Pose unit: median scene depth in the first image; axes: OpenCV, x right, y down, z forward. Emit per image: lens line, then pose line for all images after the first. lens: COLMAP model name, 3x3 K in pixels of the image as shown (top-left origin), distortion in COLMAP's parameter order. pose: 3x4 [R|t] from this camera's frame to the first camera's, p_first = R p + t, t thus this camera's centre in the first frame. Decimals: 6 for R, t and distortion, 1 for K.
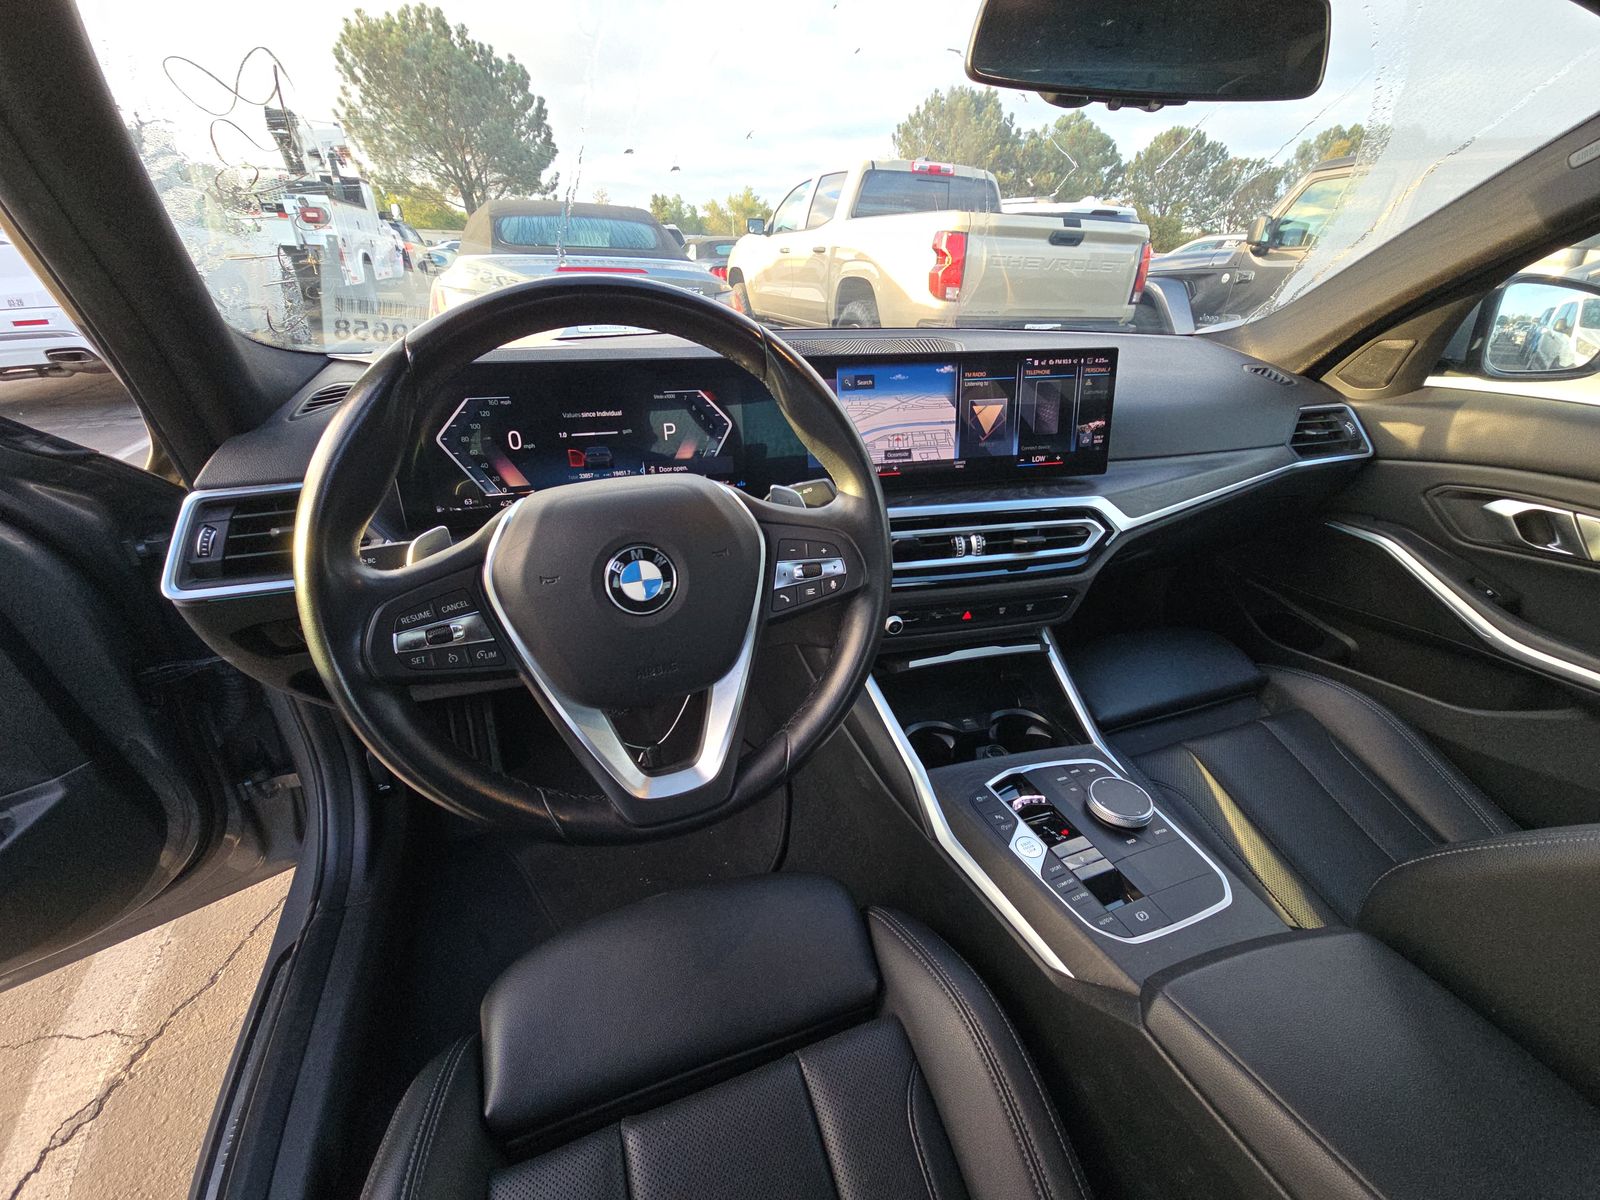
lens RADIAL K [[616.0, 0, 798.3], [0, 616.0, 597.3], [0, 0, 1]] dist [0.002125, -0.005875]
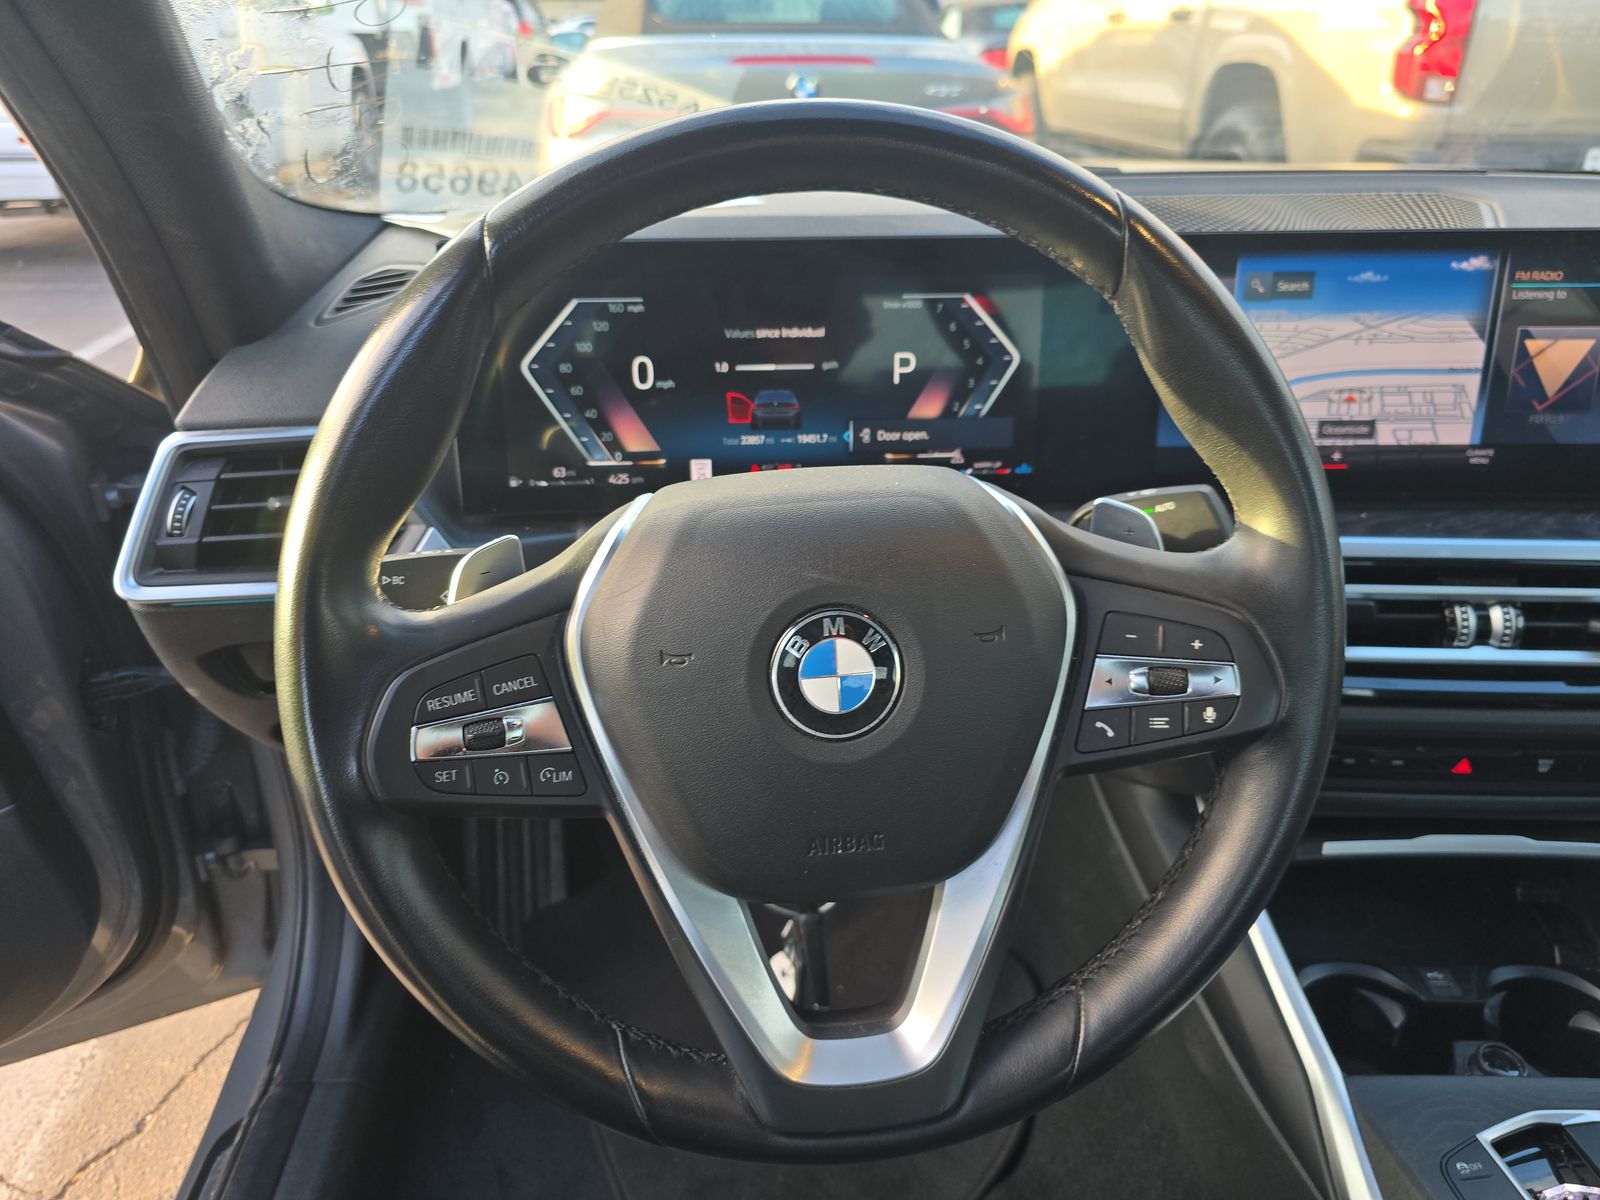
lens RADIAL K [[1046.5, 0, 802.6], [0, 1046.5, 593.2], [0, 0, 1]] dist [0.010157, -0.012512]
pose [[0.962340, 0.105482, -0.250550, -0.042929], [-0.108817, 0.994062, 0.000546, -0.062040], [0.249120, 0.026739, 0.968103, 0.080890]]
